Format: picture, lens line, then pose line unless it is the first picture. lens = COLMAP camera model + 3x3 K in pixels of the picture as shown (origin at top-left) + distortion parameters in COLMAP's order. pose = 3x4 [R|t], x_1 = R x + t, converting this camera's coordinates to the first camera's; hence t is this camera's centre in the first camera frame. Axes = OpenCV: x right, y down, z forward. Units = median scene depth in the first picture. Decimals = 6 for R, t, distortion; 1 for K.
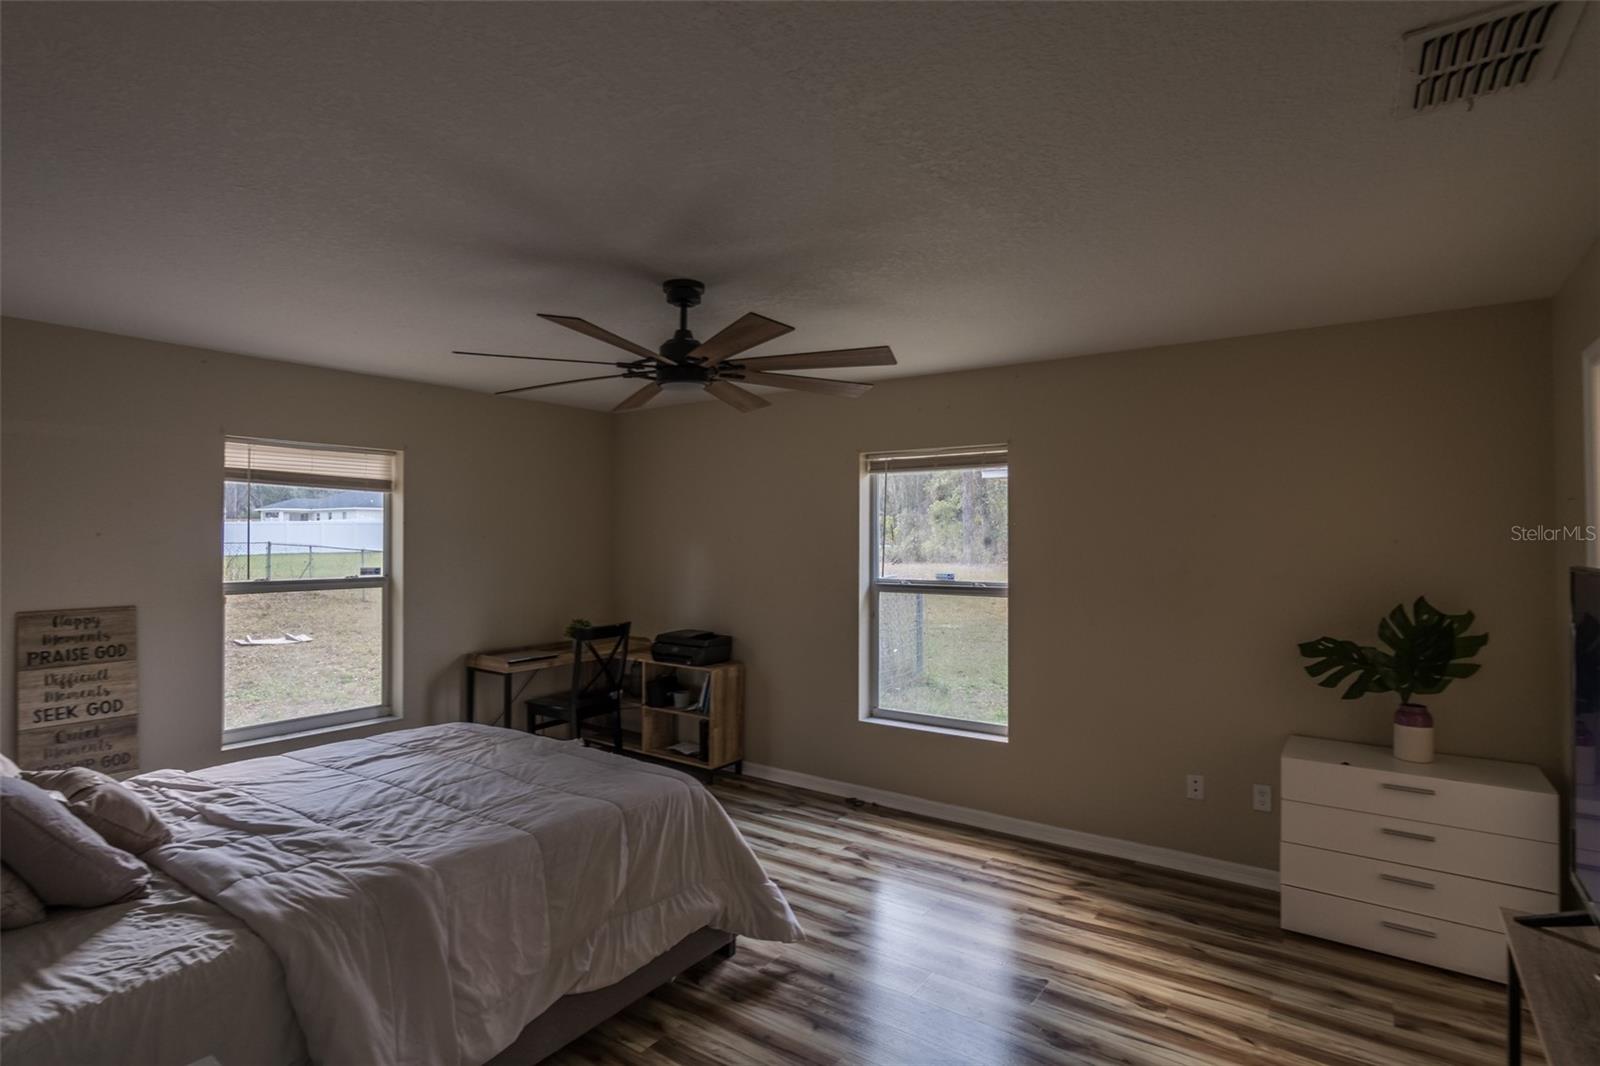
lens RADIAL K [[797.7, 0, 807.9], [0, 797.7, 522.7], [0, 0, 1]] dist [-0.055970, 0.030956]
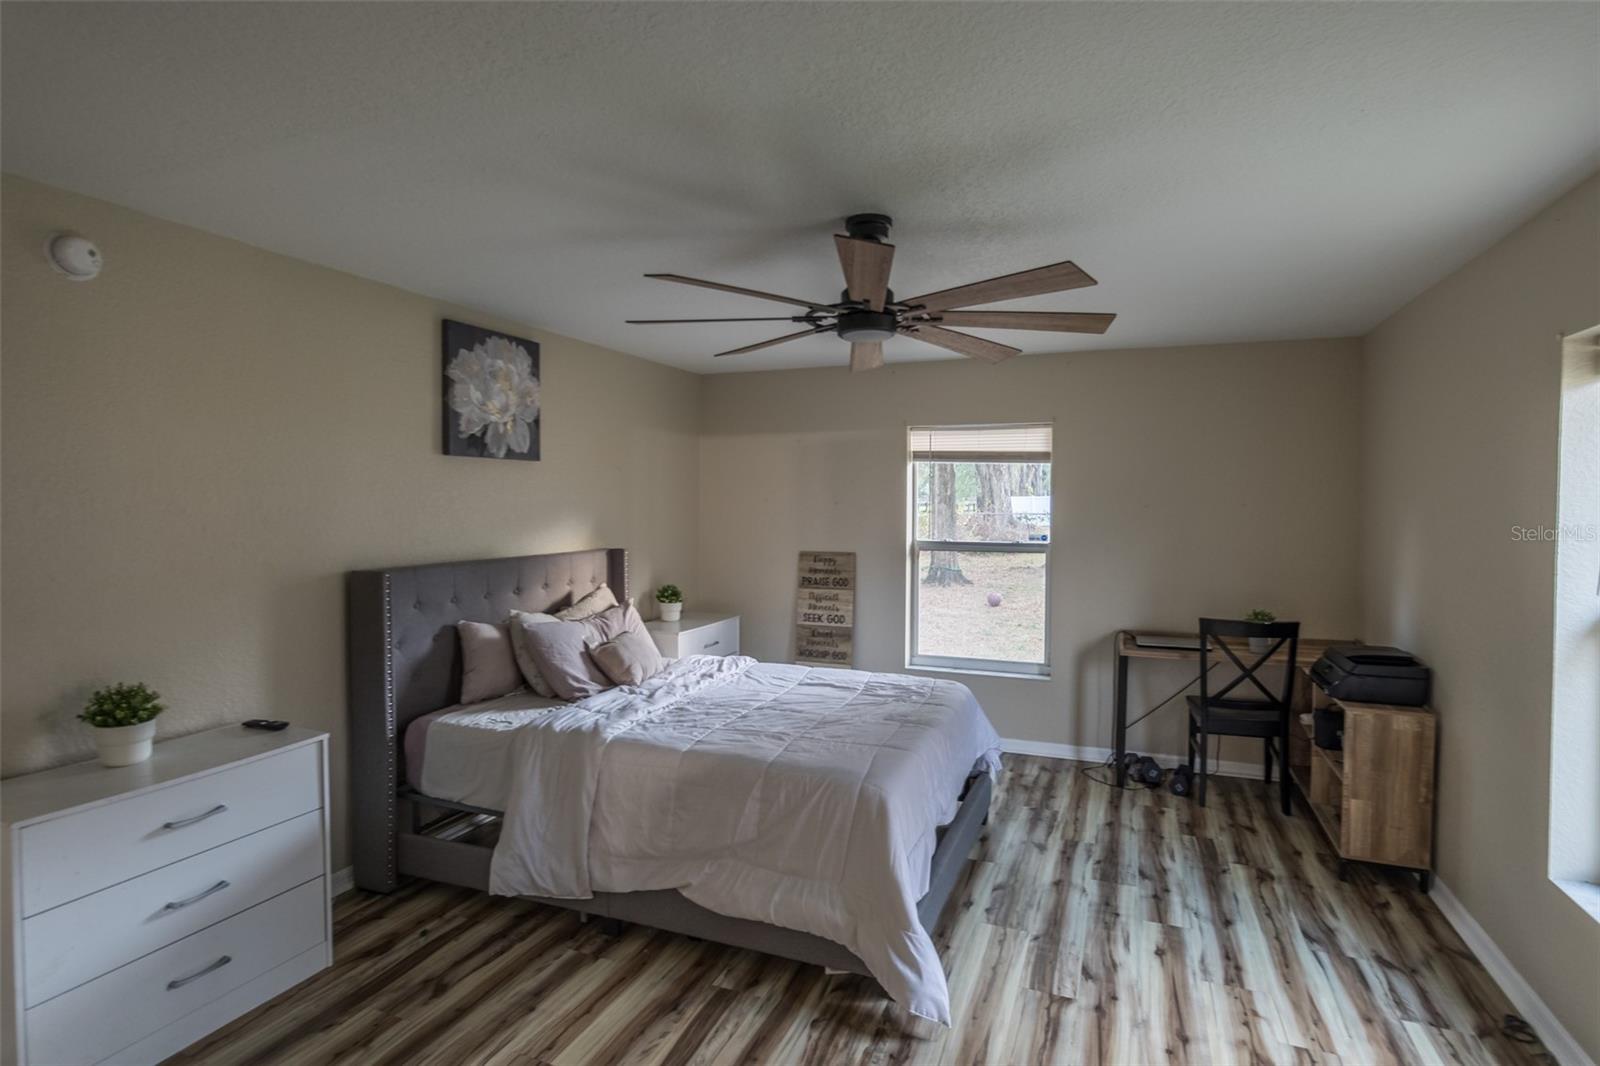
lens RADIAL K [[797.7, 0, 807.9], [0, 797.7, 522.7], [0, 0, 1]] dist [-0.055970, 0.030956]
pose [[0.231063, 0.022989, -0.972667, 0.553055], [0.014509, 0.999528, 0.027070, 0.009258], [0.972831, -0.020367, 0.230621, 0.577094]]
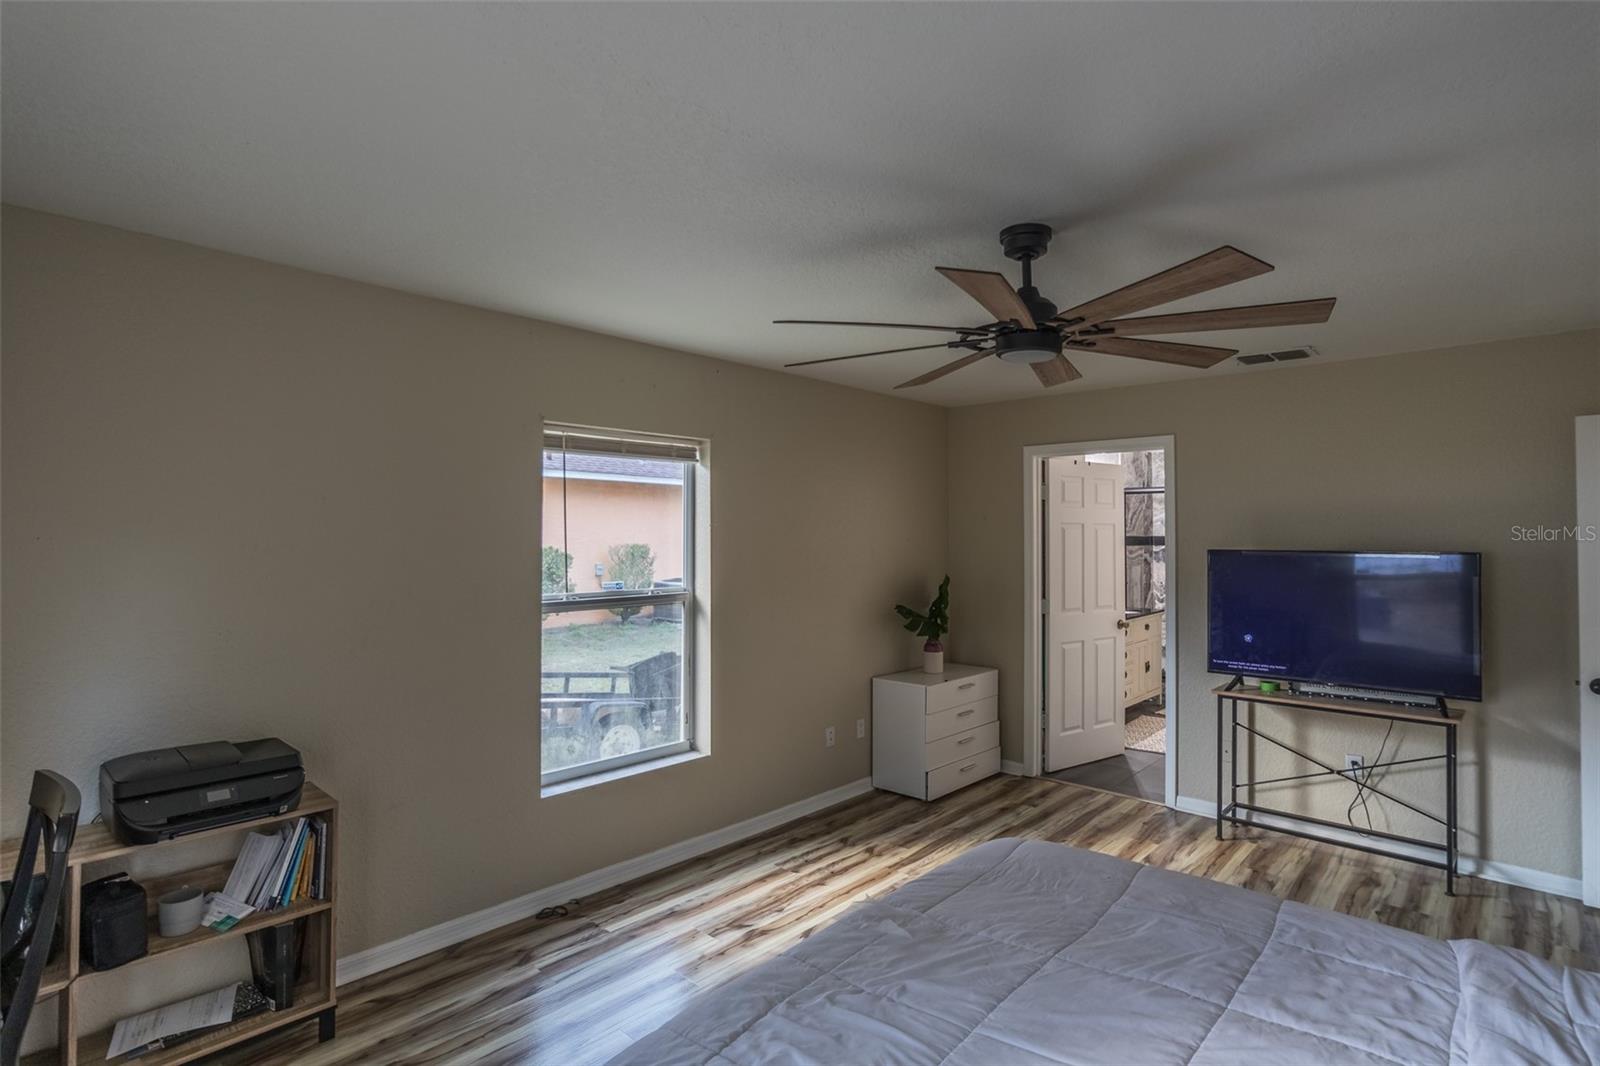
lens RADIAL K [[797.7, 0, 807.9], [0, 797.7, 522.7], [0, 0, 1]] dist [-0.055970, 0.030956]
pose [[0.130633, 0.014791, 0.991320, -0.787758], [-0.018821, 0.999746, -0.012436, 0.010563], [-0.991252, -0.017033, 0.130878, 0.885511]]
